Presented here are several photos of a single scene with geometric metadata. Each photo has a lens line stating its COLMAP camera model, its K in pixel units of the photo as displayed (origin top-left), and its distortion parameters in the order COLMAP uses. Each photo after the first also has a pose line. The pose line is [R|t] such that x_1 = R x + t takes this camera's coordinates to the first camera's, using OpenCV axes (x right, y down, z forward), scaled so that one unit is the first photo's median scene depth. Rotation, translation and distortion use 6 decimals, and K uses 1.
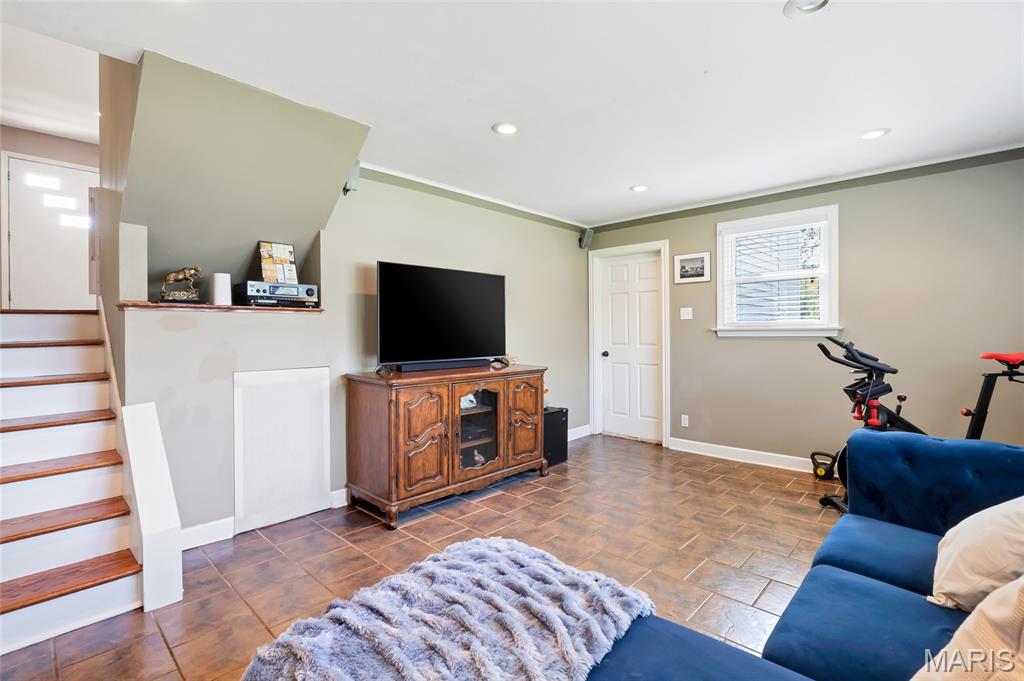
lens RADIAL K [[470.8, 0, 507.0], [0, 470.8, 340.1], [0, 0, 1]] dist [-0.000254, -0.000236]
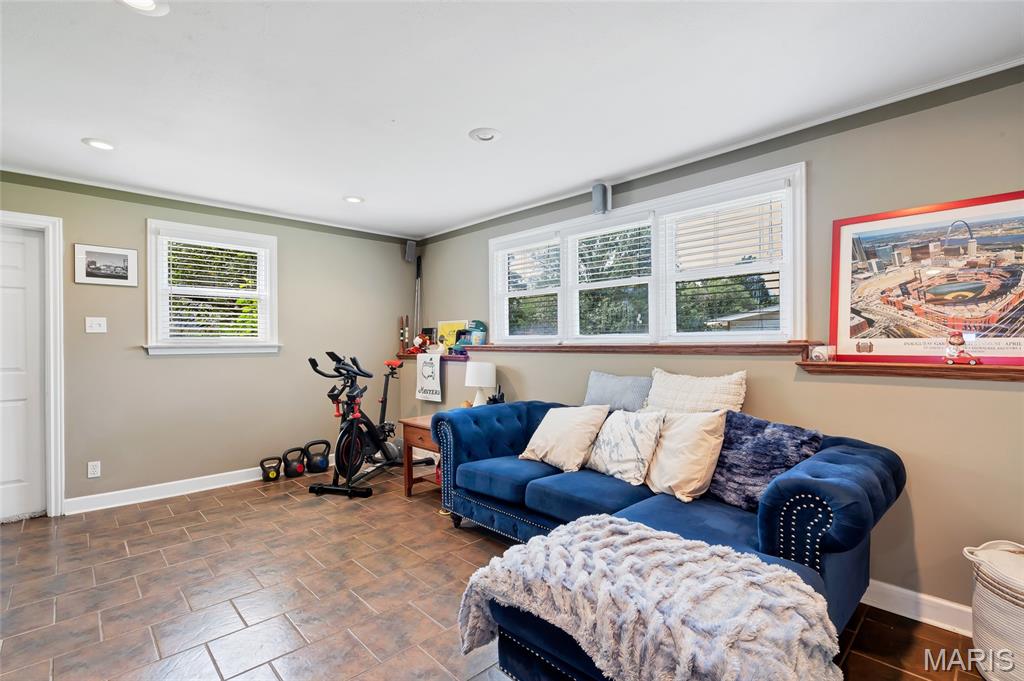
lens RADIAL K [[470.8, 0, 507.0], [0, 470.8, 340.1], [0, 0, 1]] dist [-0.000254, -0.000236]
pose [[0.054289, 0.017210, 0.998377, -0.386777], [0.021923, 0.999590, -0.018423, -0.004137], [-0.998285, 0.022888, 0.053890, 0.356052]]
